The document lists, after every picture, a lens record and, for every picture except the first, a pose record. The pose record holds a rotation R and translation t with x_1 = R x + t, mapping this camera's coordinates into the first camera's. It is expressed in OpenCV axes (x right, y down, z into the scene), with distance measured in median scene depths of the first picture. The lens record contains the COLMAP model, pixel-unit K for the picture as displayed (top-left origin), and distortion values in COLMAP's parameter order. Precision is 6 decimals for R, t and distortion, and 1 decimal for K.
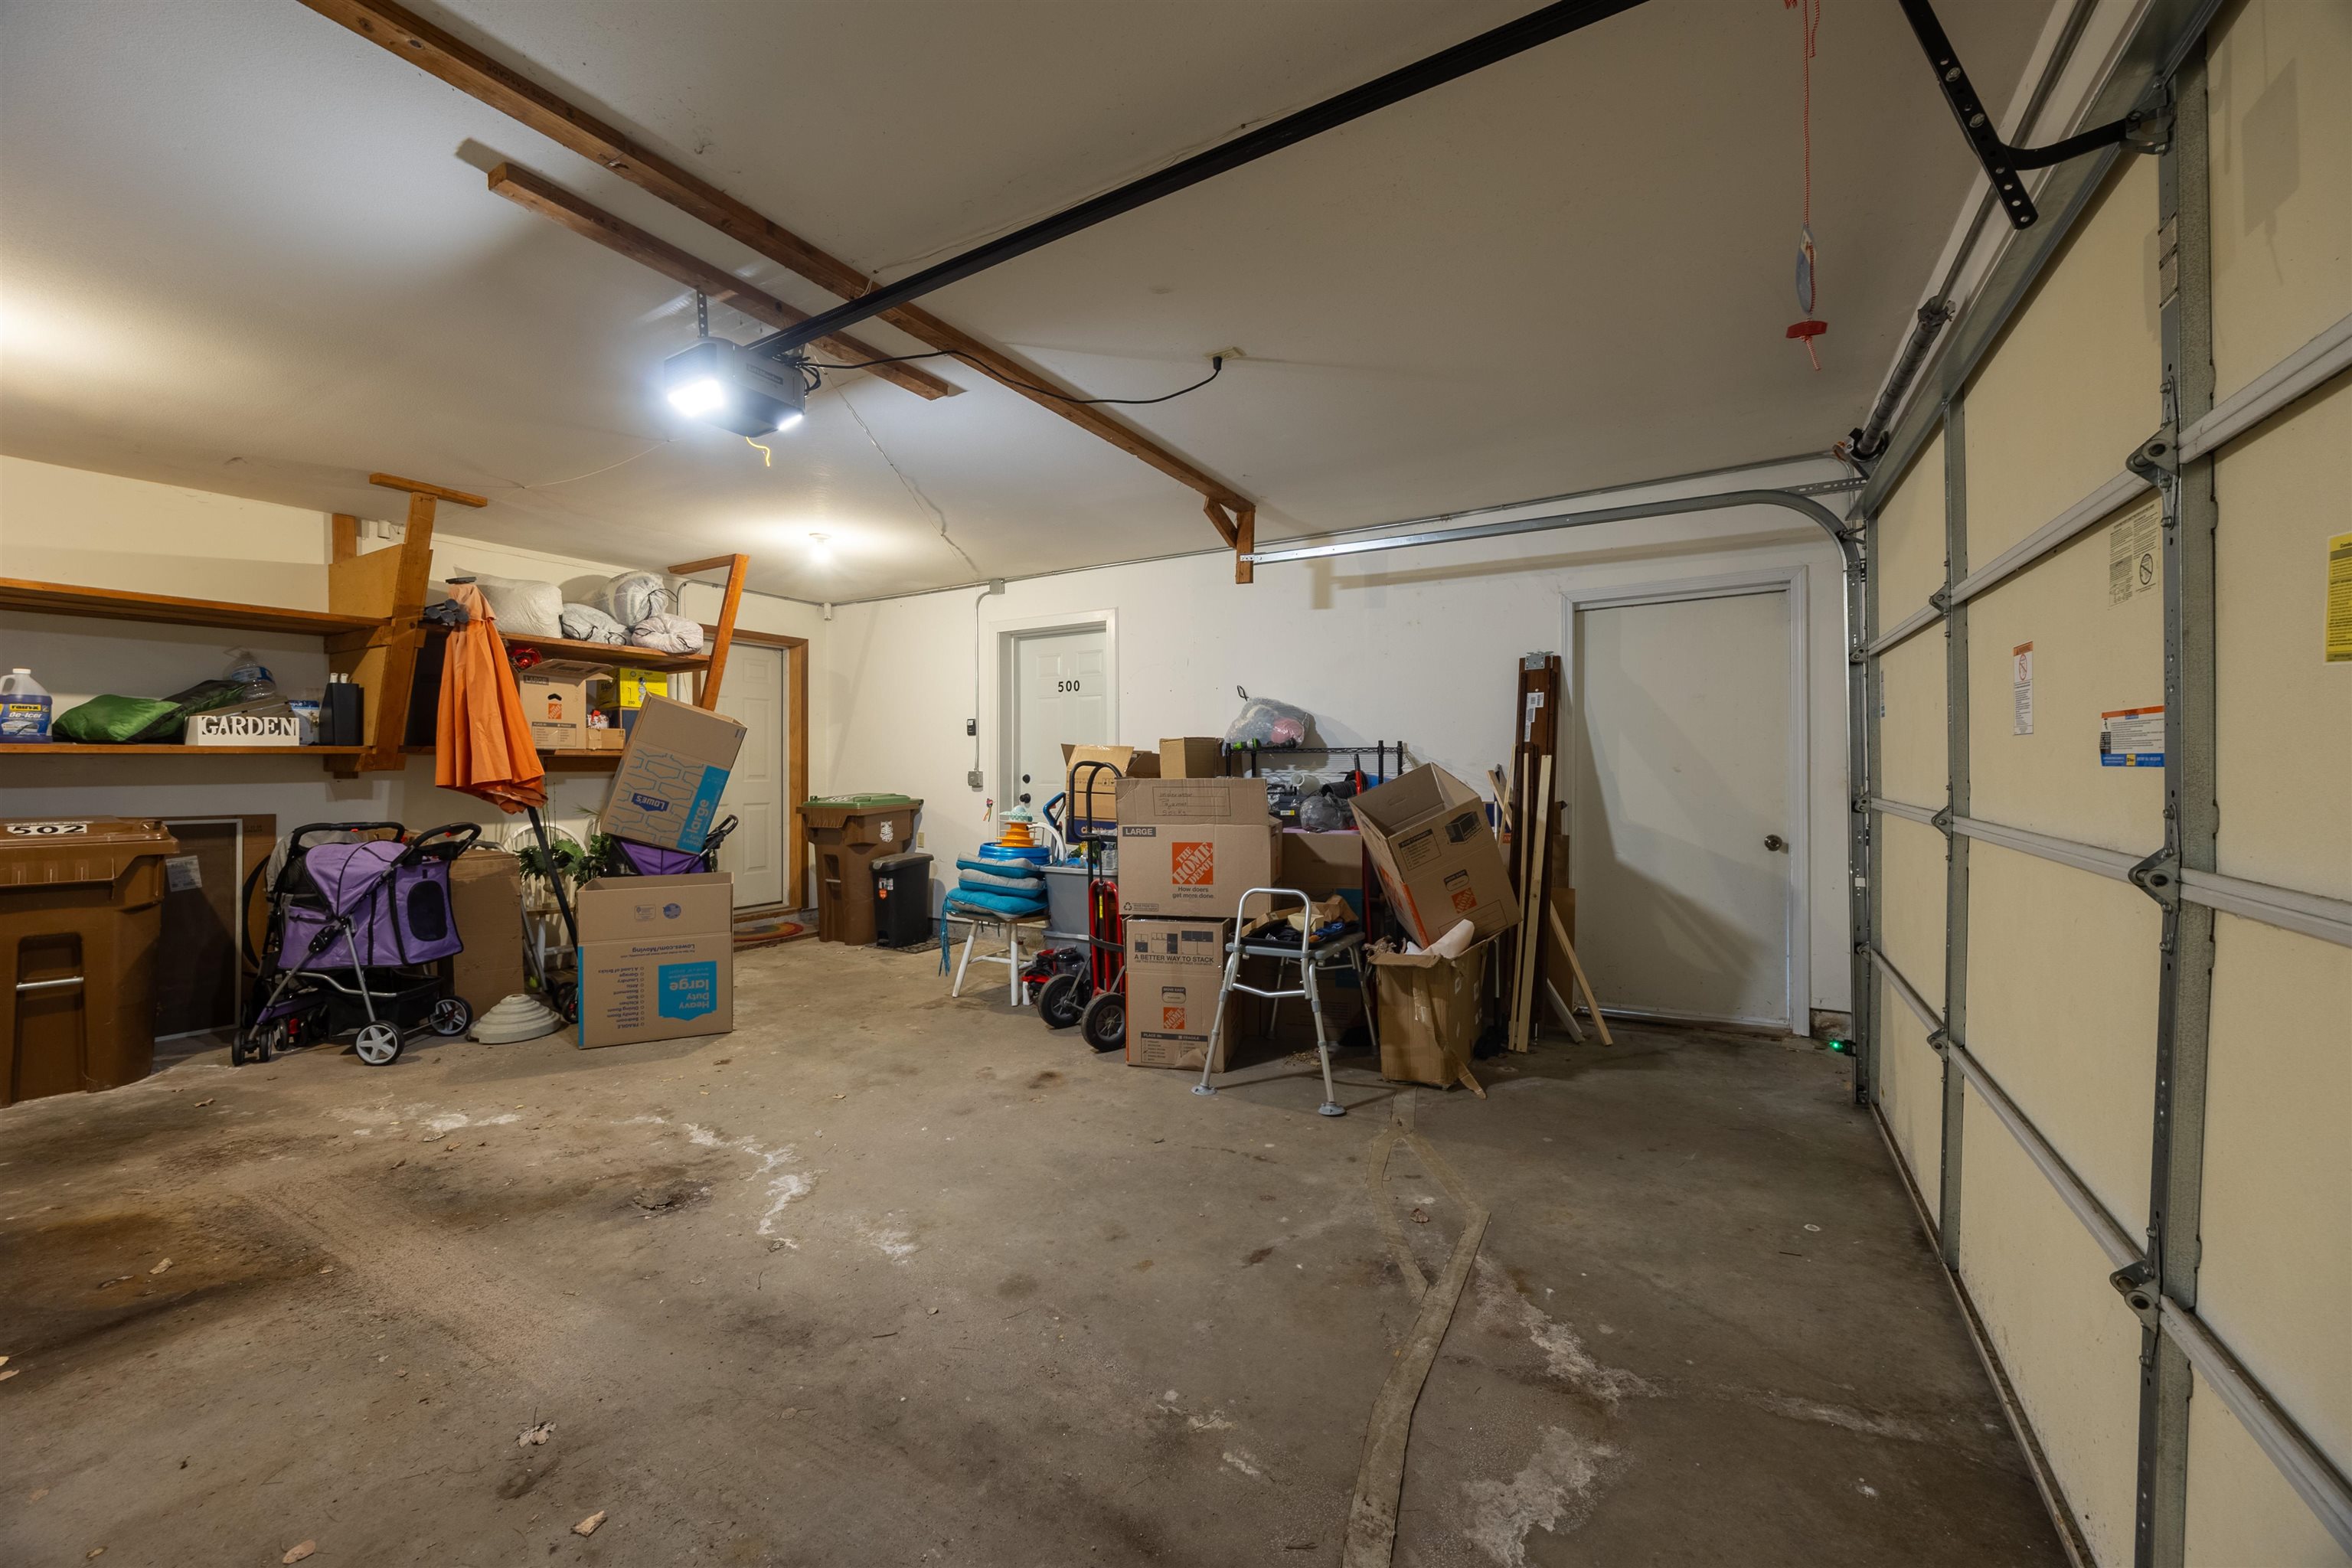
lens RADIAL K [[900.0, 0, 1176.6], [0, 900.0, 772.8], [0, 0, 1]] dist [-0.002178, -0.000197]
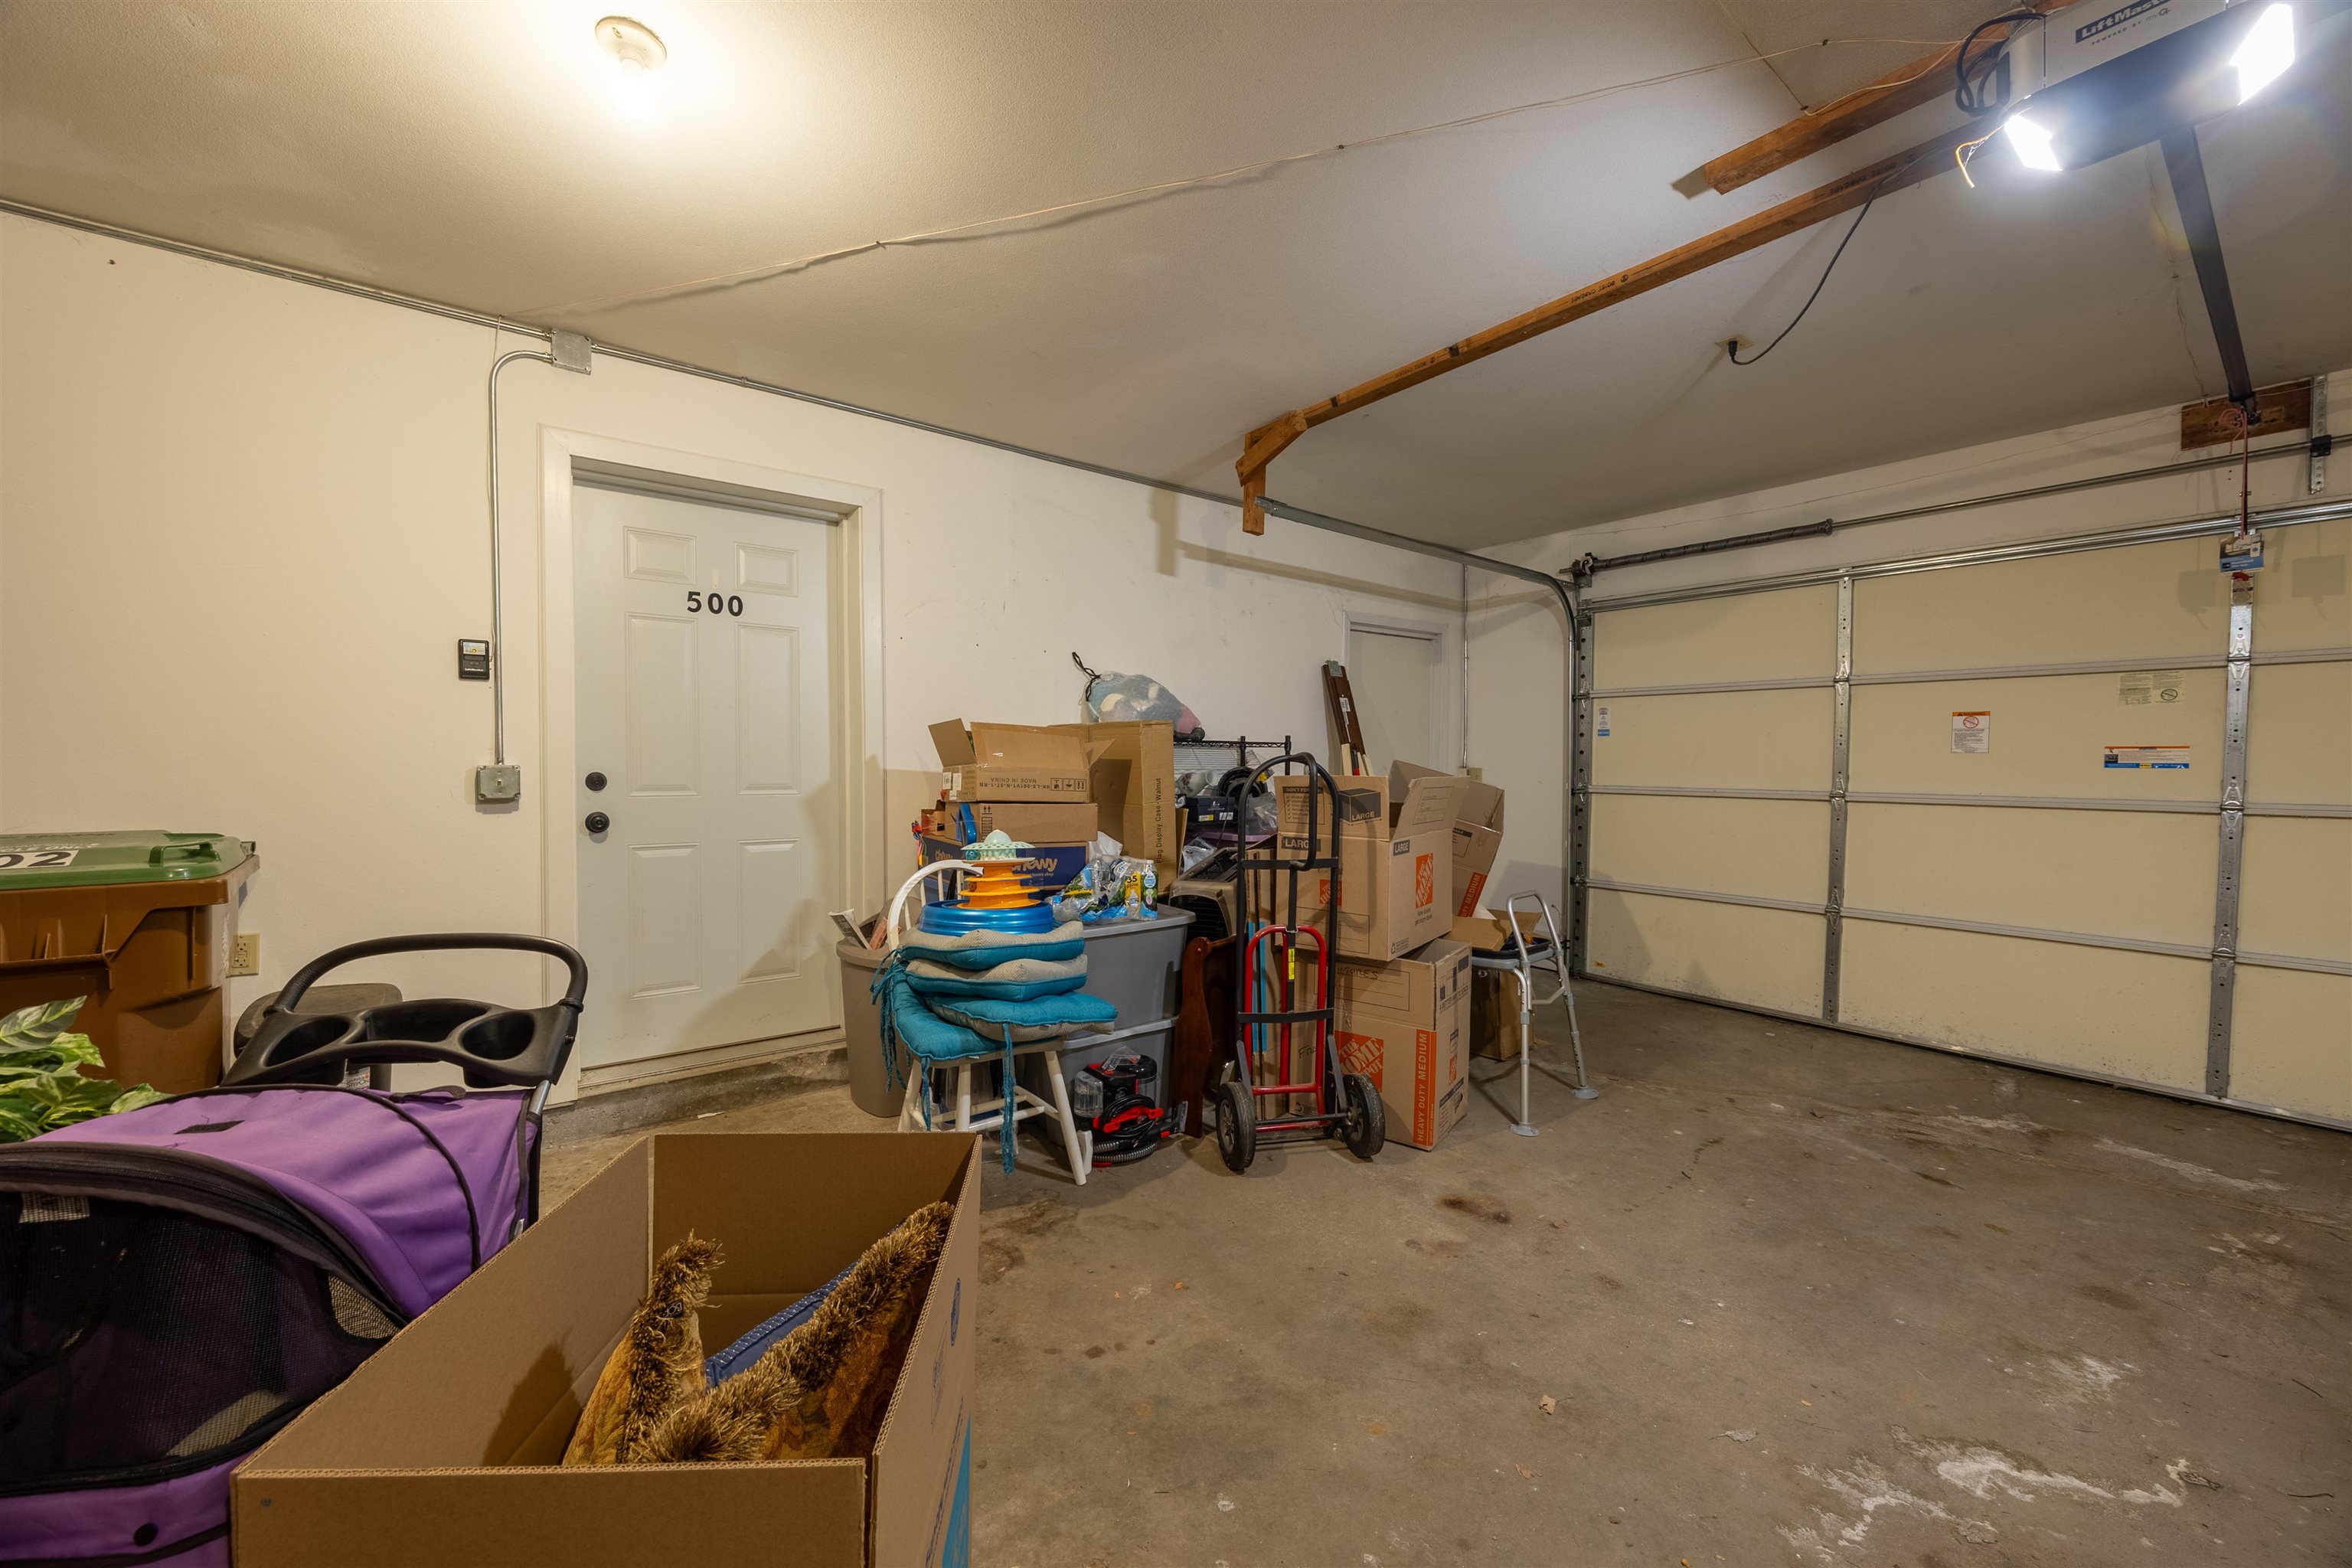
lens RADIAL K [[900.0, 0, 1176.6], [0, 900.0, 772.8], [0, 0, 1]] dist [-0.002178, -0.000197]
pose [[0.370534, -0.005132, 0.928805, -1.068862], [-0.000219, 0.999984, 0.005612, -0.001126], [-0.928819, -0.002283, 0.370527, 1.164697]]
